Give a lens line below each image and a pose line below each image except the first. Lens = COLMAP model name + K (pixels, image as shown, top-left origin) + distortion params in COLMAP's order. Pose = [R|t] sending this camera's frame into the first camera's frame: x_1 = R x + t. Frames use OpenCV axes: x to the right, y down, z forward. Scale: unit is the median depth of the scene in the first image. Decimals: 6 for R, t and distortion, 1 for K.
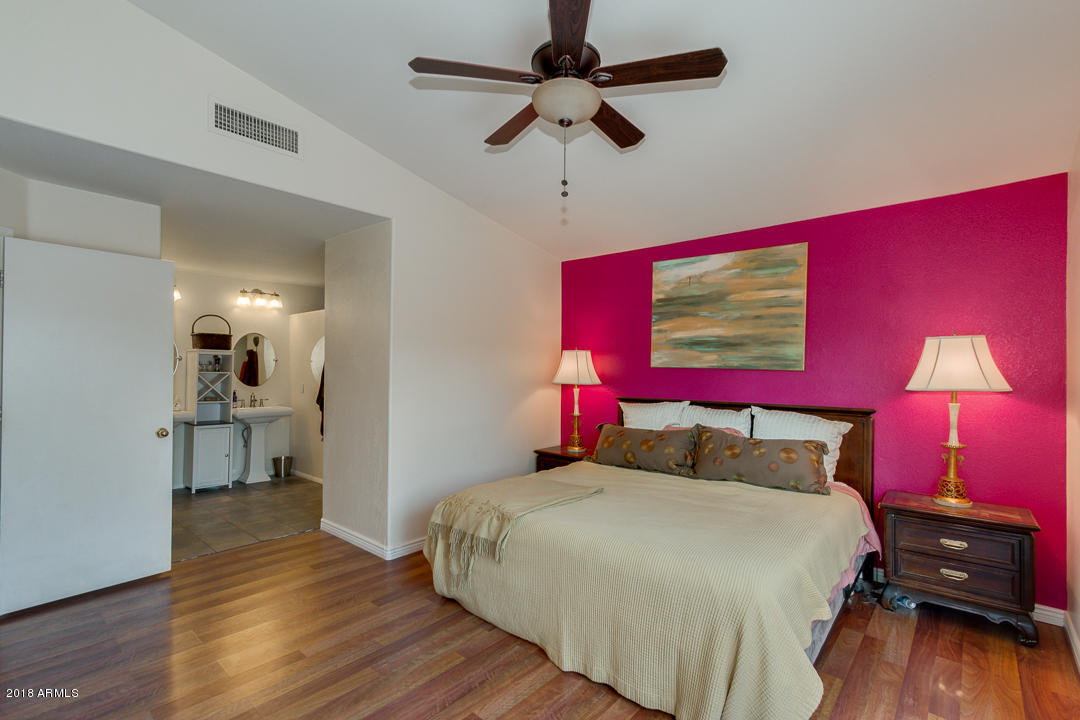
lens RADIAL K [[490.6, 0, 545.1], [0, 490.6, 364.3], [0, 0, 1]] dist [0.003583, -0.000983]
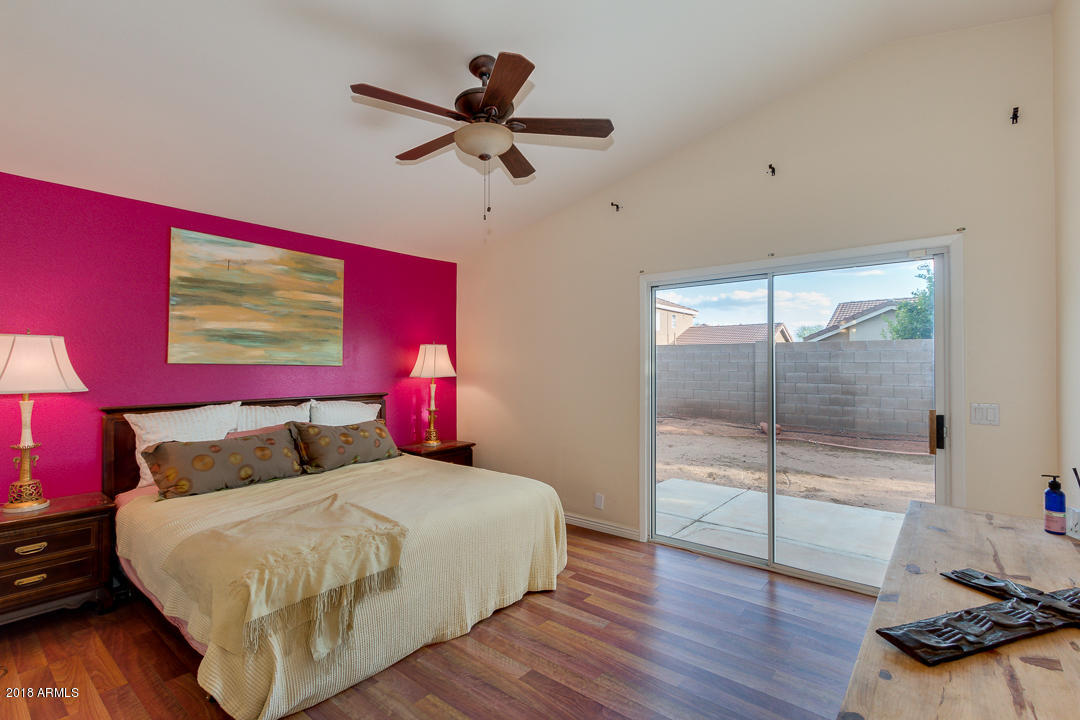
lens RADIAL K [[490.6, 0, 533.1], [0, 490.6, 361.8], [0, 0, 1]] dist [0.003583, -0.000983]
pose [[-0.004445, -0.002854, 0.999986, -0.573768], [-0.008056, 0.999964, 0.002818, -0.003686], [-0.999958, -0.008044, -0.004468, 0.448894]]
